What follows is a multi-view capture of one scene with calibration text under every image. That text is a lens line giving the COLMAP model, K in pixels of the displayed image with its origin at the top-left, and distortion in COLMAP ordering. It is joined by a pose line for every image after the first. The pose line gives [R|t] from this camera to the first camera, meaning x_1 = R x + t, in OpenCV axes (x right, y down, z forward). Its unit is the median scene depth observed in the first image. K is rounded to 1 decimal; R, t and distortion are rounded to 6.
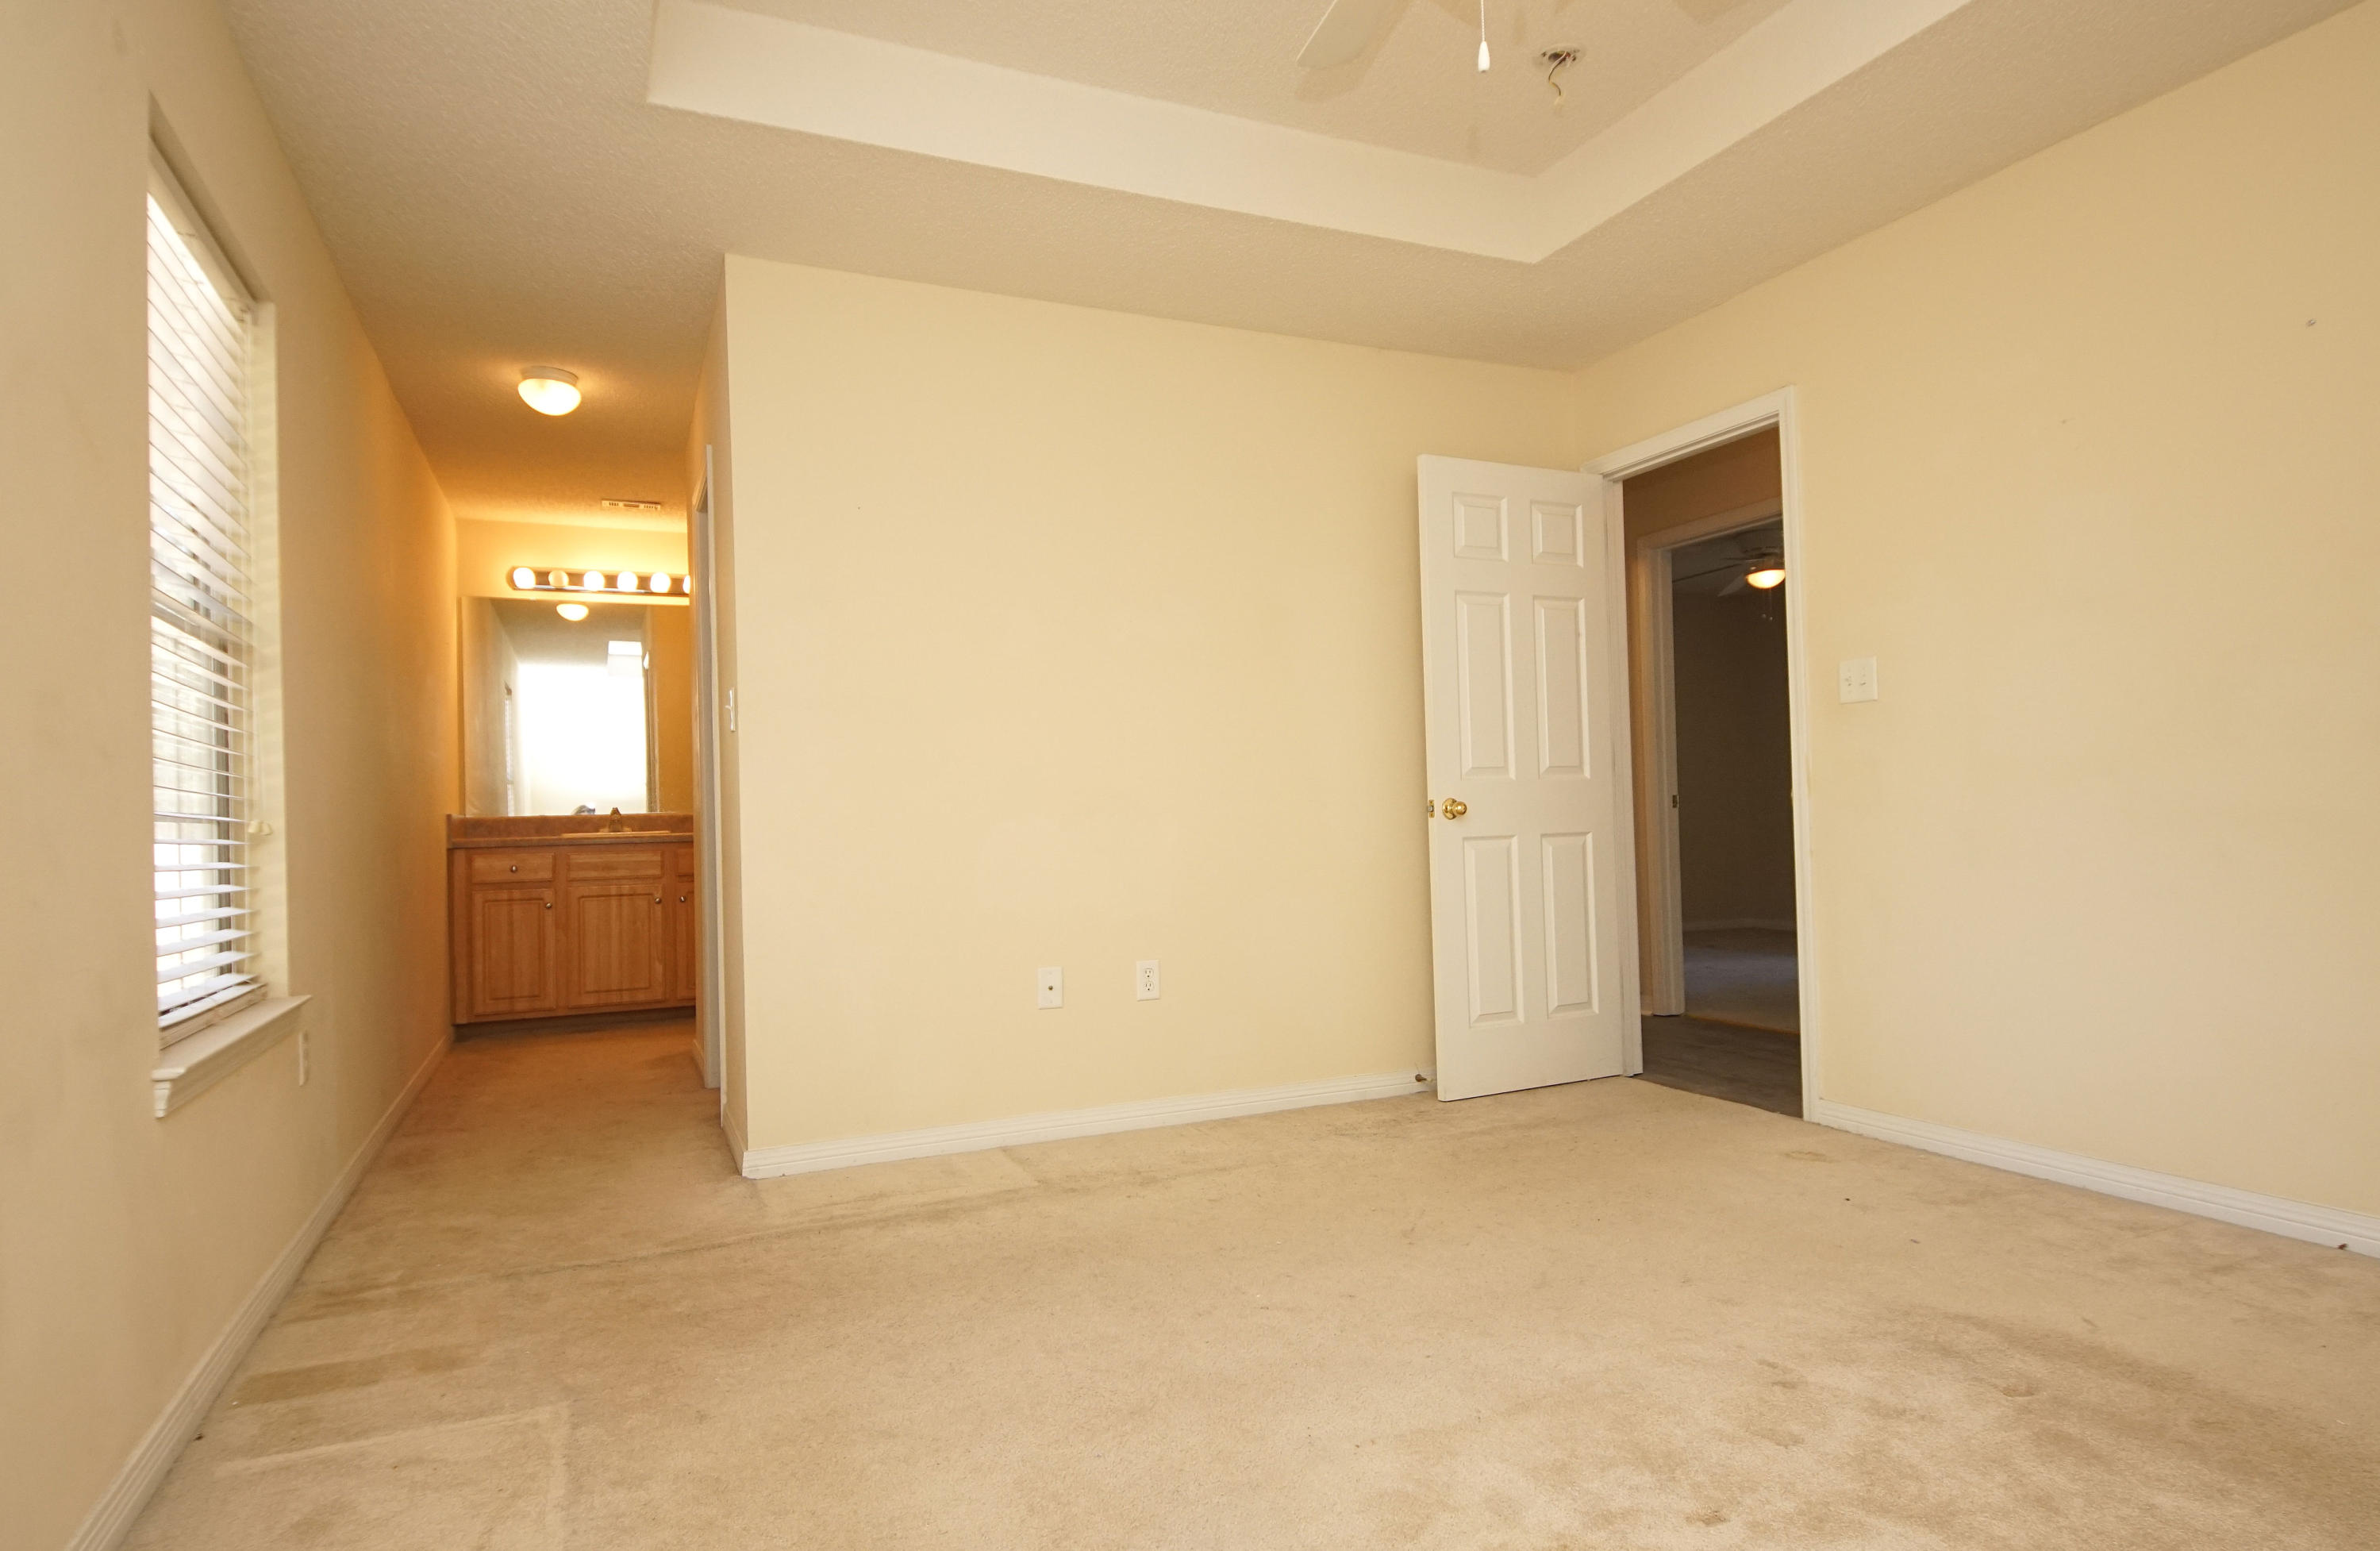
lens RADIAL K [[1305.8, 0, 1191.3], [0, 1305.8, 782.6], [0, 0, 1]] dist [0.003482, -0.000790]
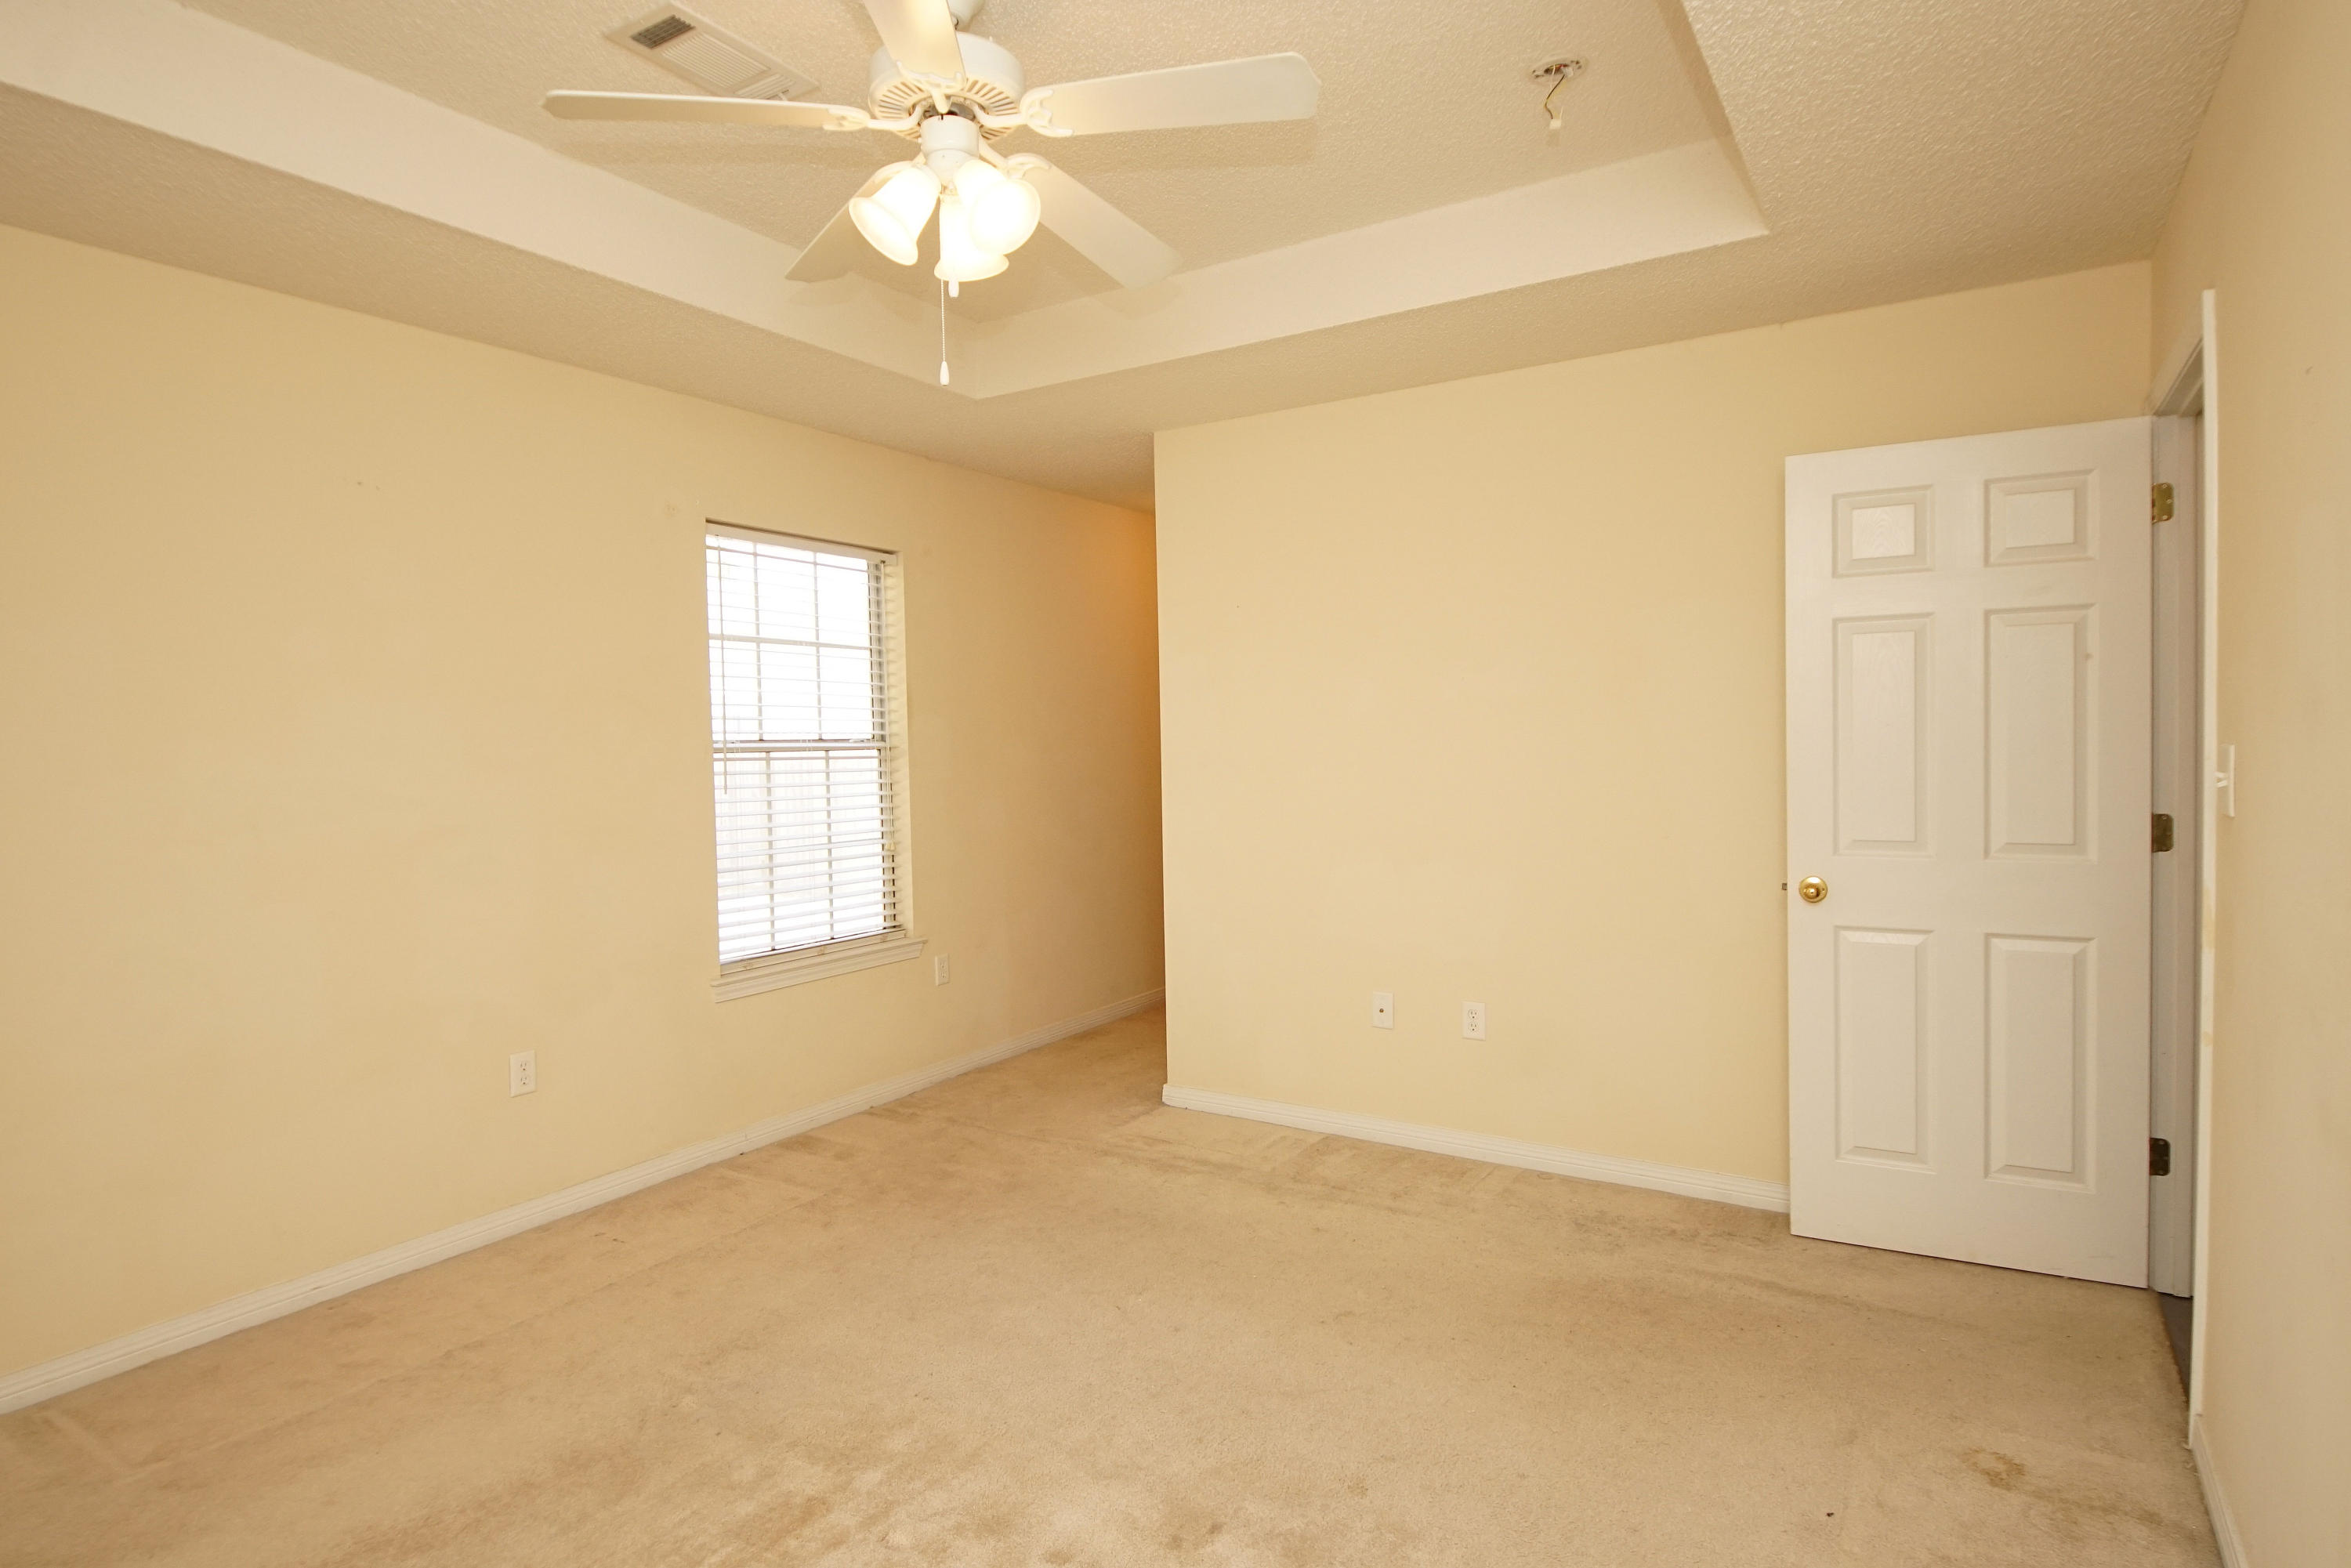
lens RADIAL K [[1260.1, 0, 1182.3], [0, 1260.1, 777.7], [0, 0, 1]] dist [0.021171, -0.016237]
pose [[0.561097, 0.049100, -0.826293, 0.852119], [0.020611, 0.997101, 0.073246, -0.159411], [0.827494, -0.058128, 0.558458, 0.308193]]
